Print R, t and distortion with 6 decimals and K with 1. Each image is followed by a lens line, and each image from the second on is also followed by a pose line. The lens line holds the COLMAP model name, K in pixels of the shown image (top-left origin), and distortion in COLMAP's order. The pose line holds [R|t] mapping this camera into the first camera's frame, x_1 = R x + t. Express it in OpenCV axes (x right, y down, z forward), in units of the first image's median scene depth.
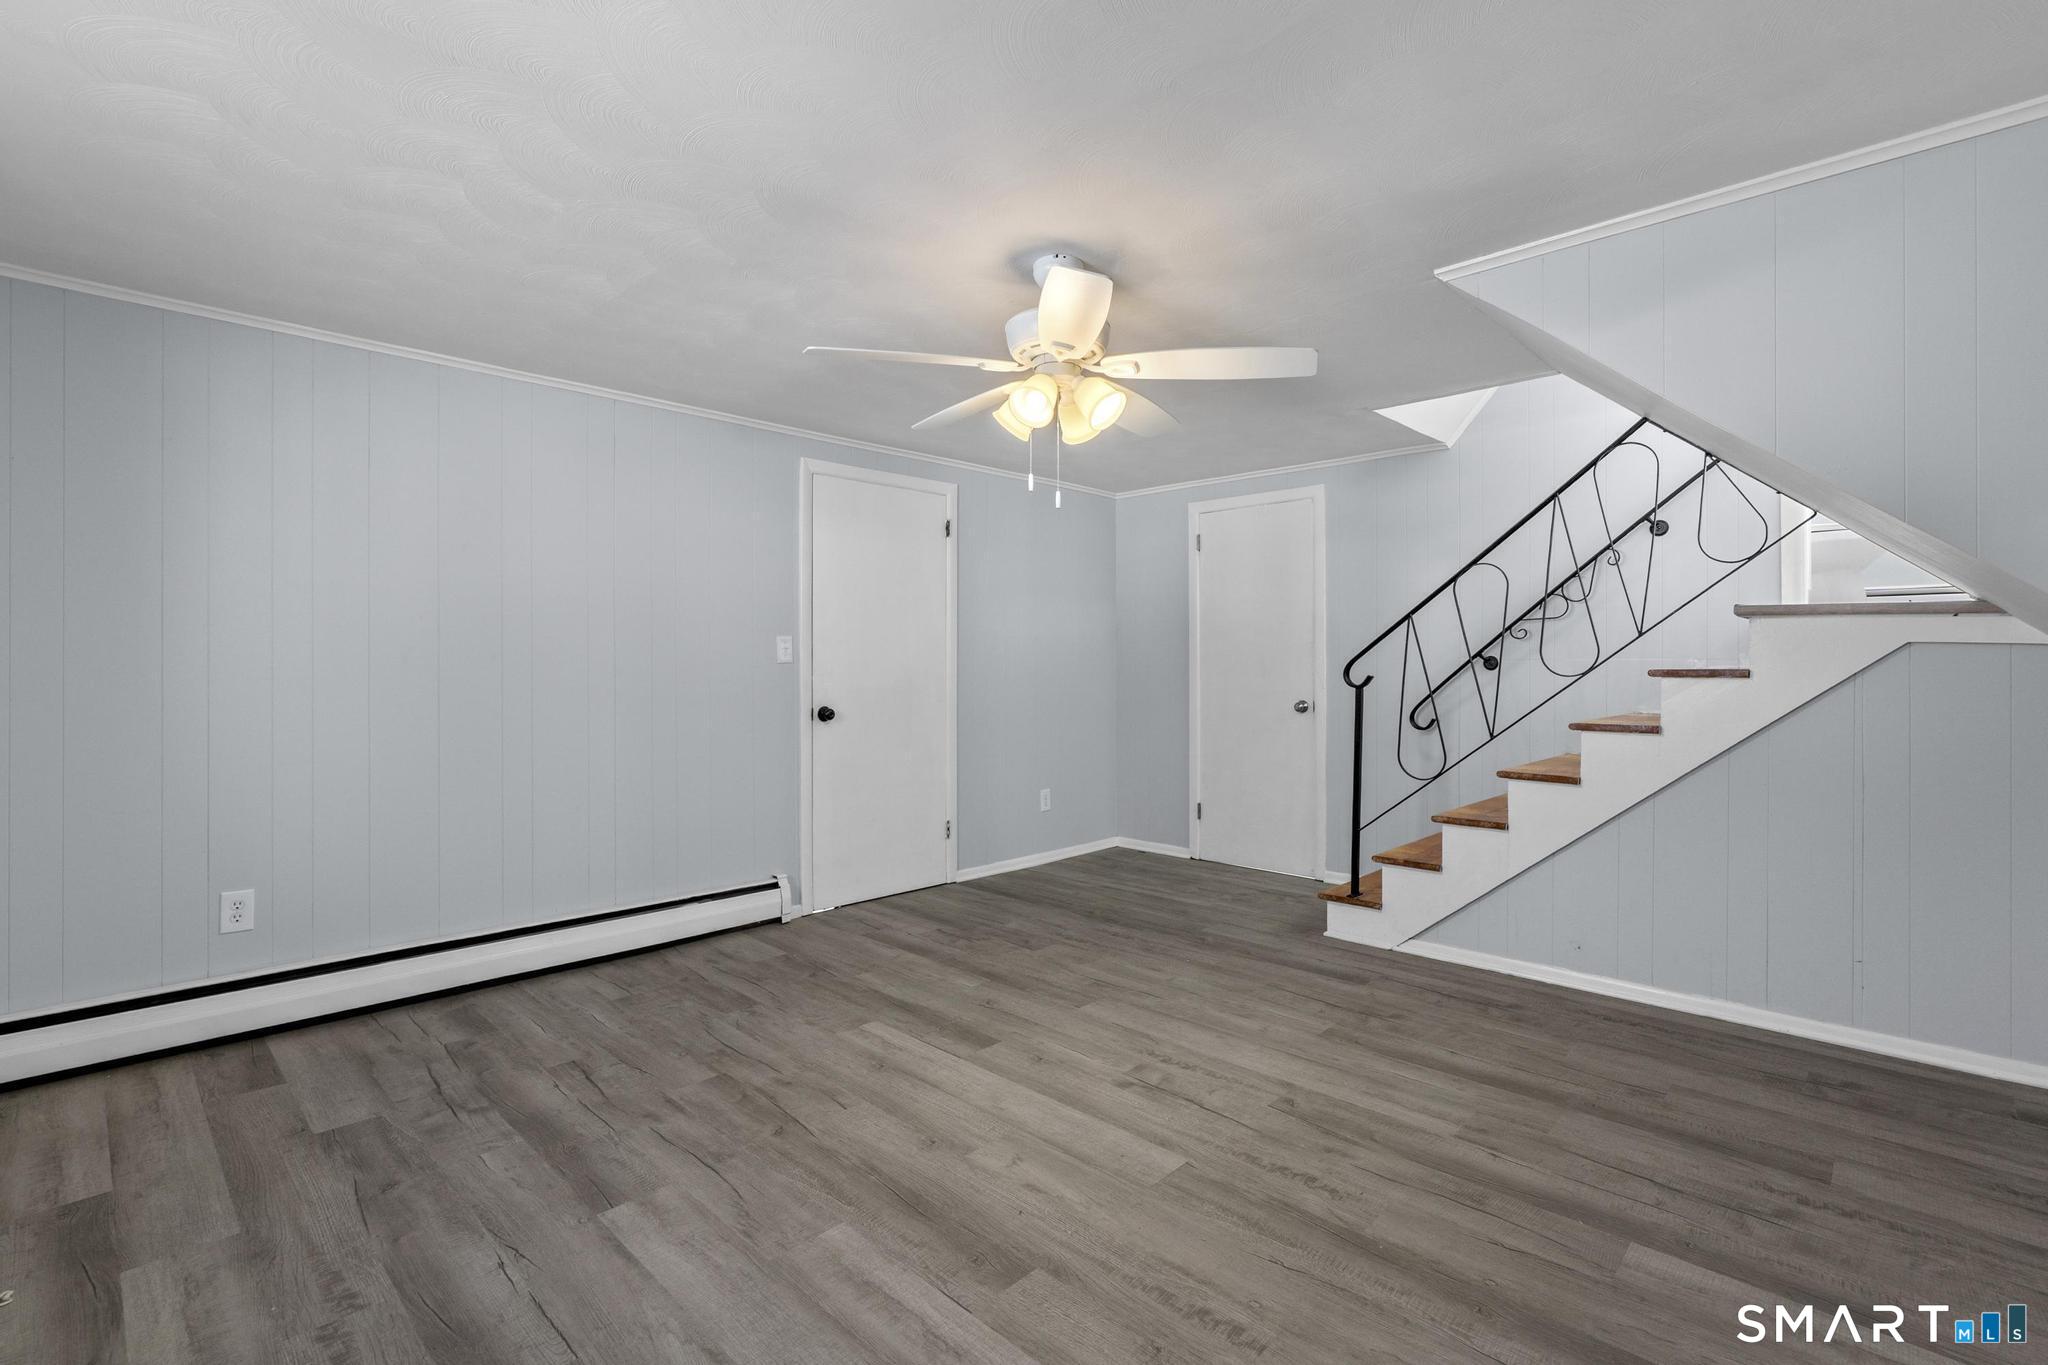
lens RADIAL K [[925.8, 0, 1007.5], [0, 925.8, 673.6], [0, 0, 1]] dist [-0.011292, 0.003536]
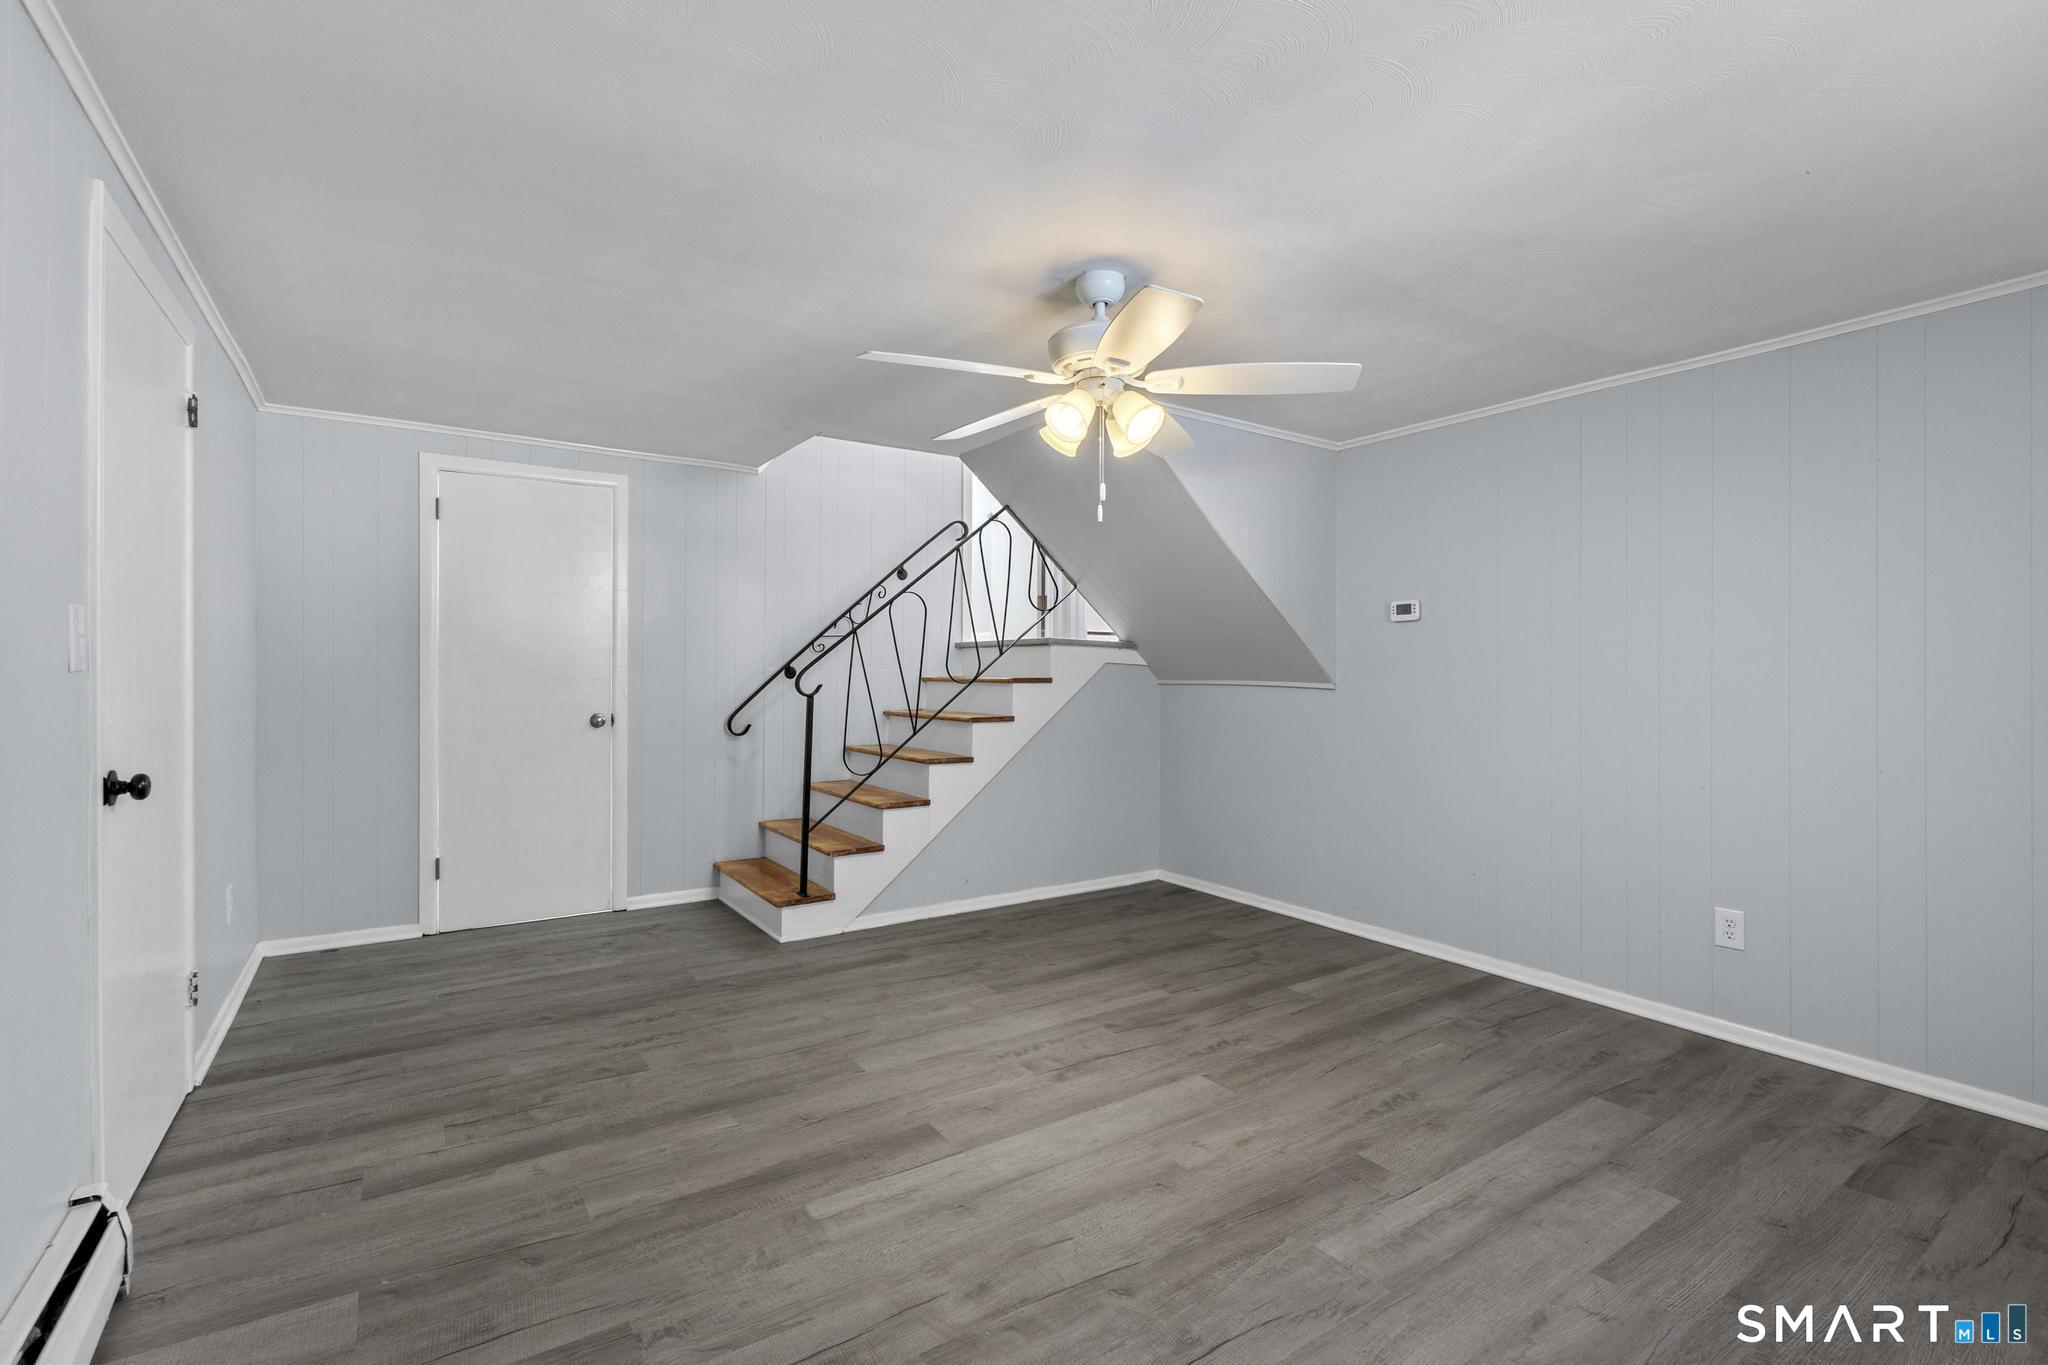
lens RADIAL K [[925.8, 0, 1010.9], [0, 925.8, 680.3], [0, 0, 1]] dist [-0.011292, 0.003536]
pose [[0.199994, -0.007574, 0.979768, -0.775511], [0.004915, 0.999965, 0.006727, -0.011048], [-0.979785, 0.003470, 0.200024, 0.720879]]
